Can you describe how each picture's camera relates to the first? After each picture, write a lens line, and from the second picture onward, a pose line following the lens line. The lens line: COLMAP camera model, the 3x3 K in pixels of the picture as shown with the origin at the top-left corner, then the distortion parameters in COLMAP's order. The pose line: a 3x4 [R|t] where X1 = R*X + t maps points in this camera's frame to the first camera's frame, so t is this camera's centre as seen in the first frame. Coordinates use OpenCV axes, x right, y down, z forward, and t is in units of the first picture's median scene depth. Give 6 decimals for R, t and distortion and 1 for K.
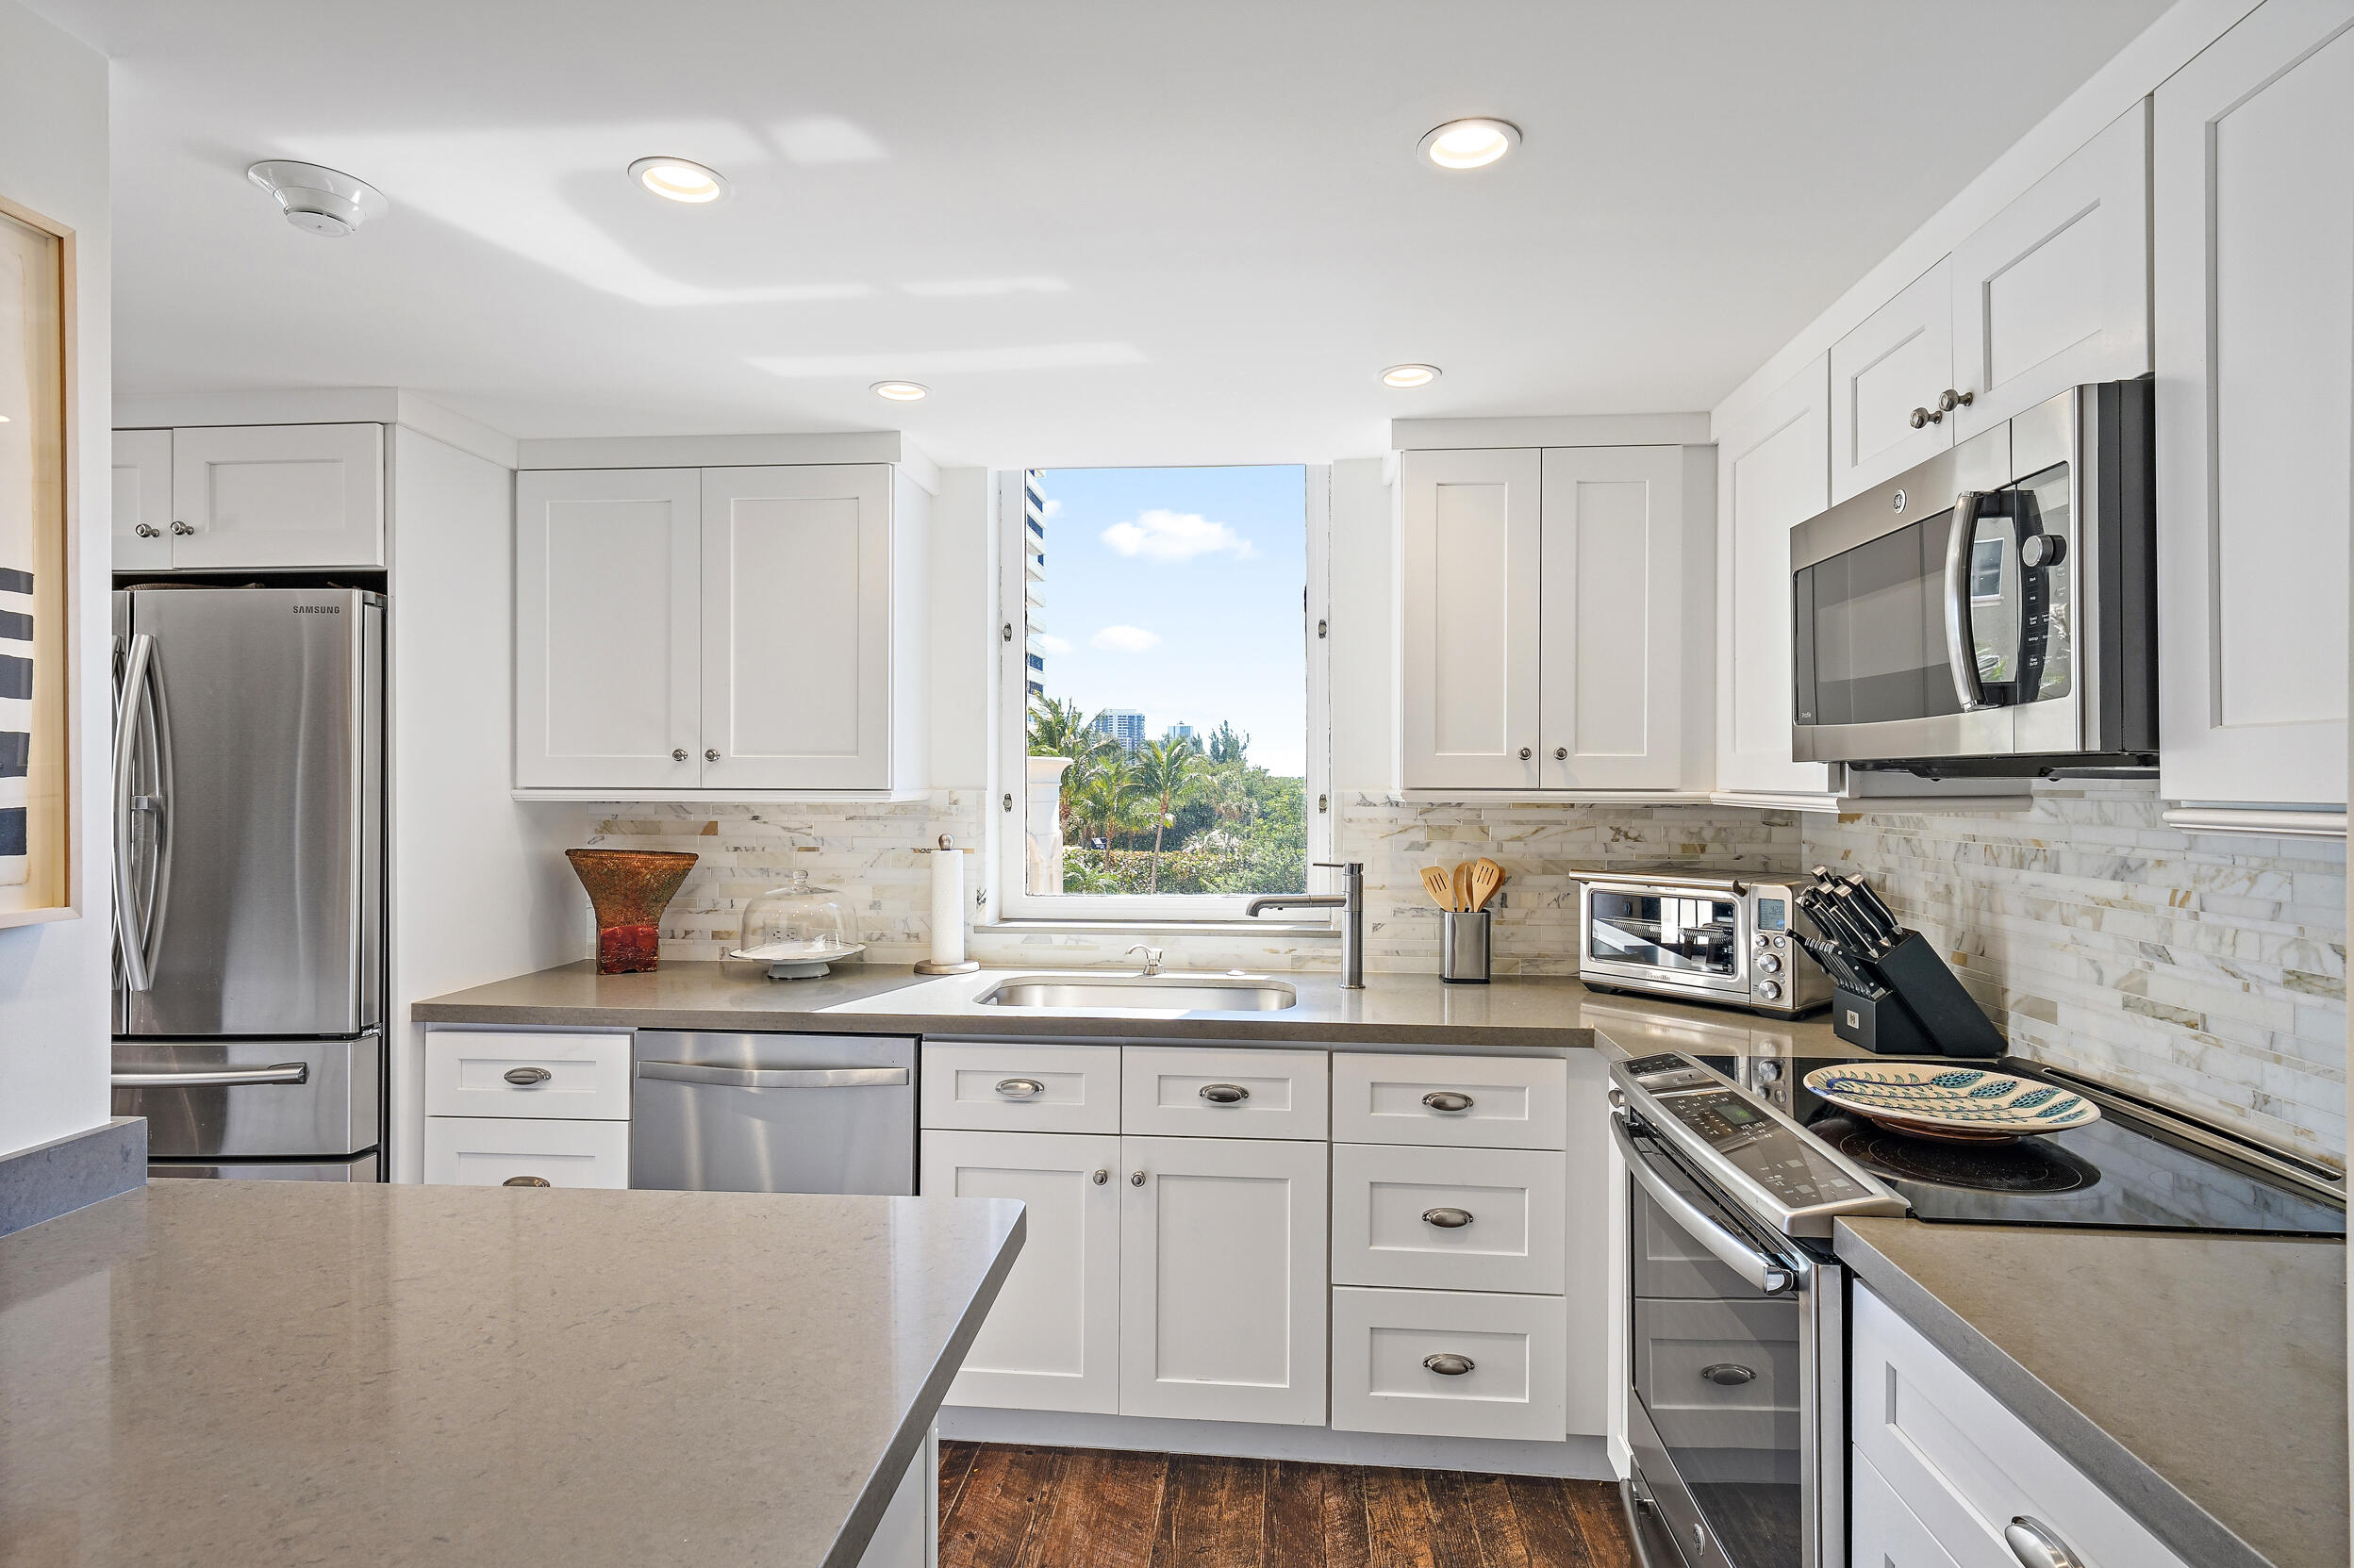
lens RADIAL K [[1235.7, 0, 1182.7], [0, 1235.7, 781.1], [0, 0, 1]] dist [0.001376, 0.000015]
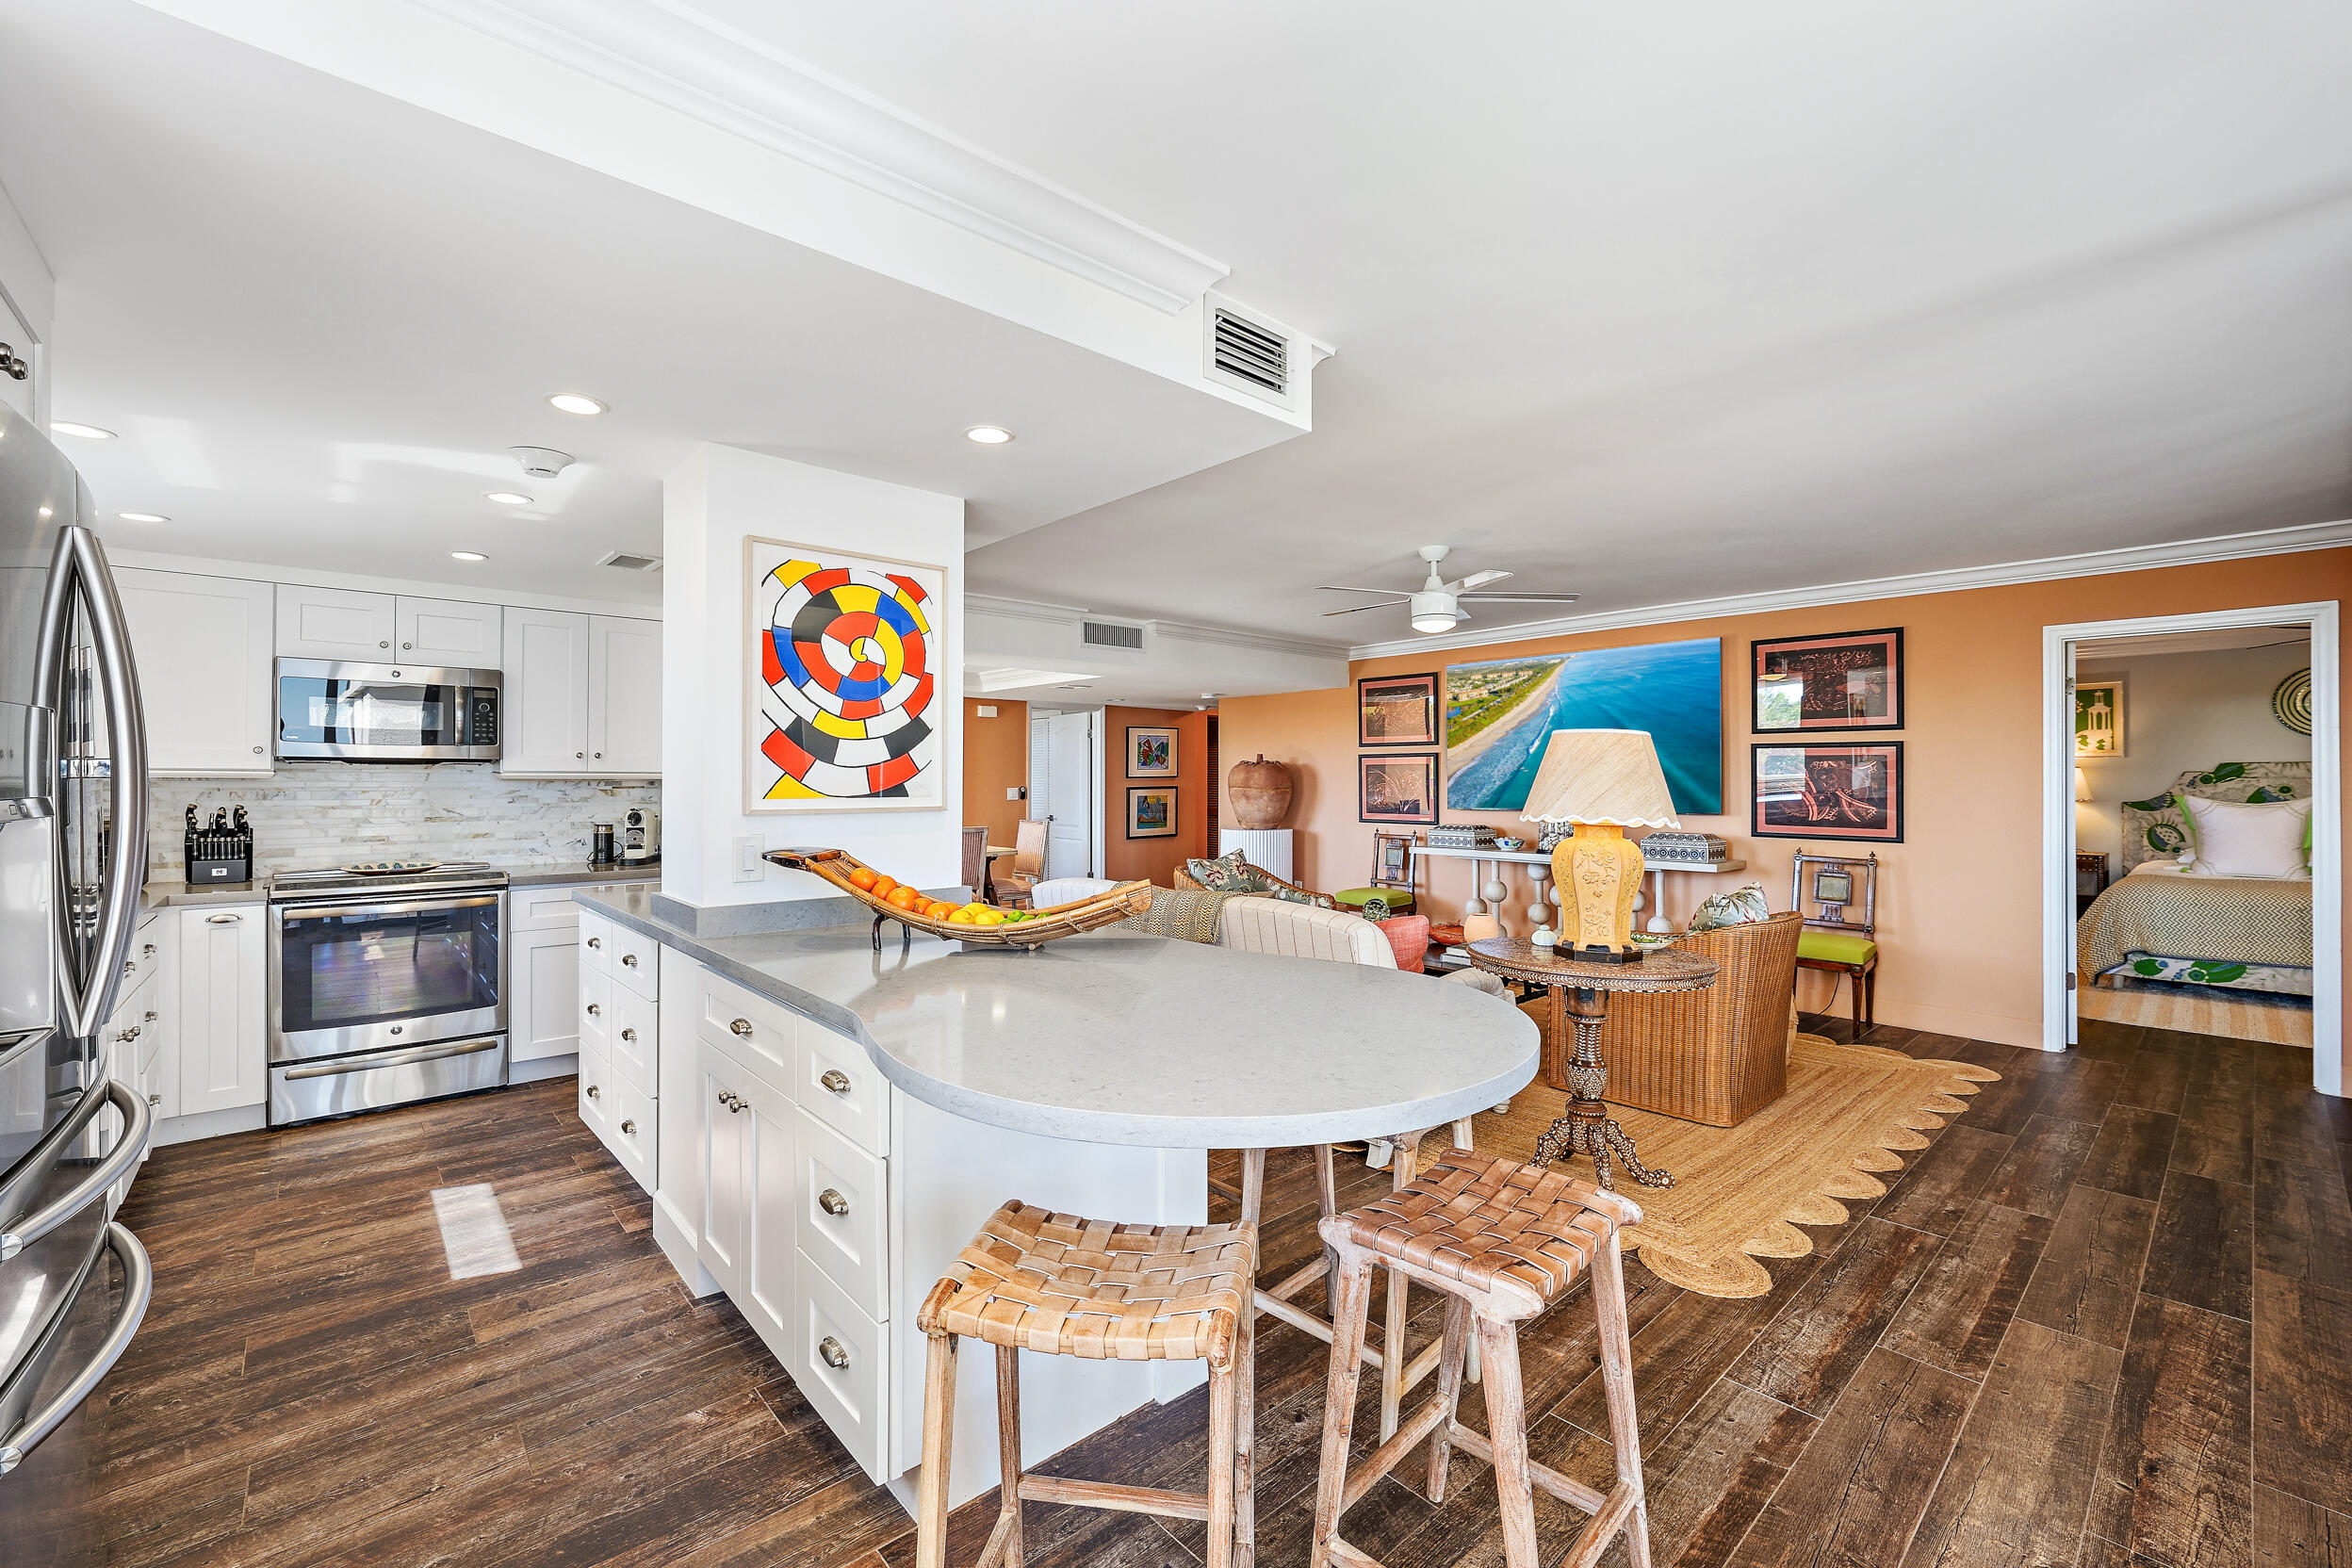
lens RADIAL K [[983.0, 0, 1171.7], [0, 983.0, 779.6], [0, 0, 1]] dist [-0.013350, 0.002306]
pose [[-0.725816, -0.001164, 0.687888, -1.671049], [-0.002325, 0.999997, -0.000760, 0.022418], [-0.687885, -0.002151, -0.725817, 0.969647]]
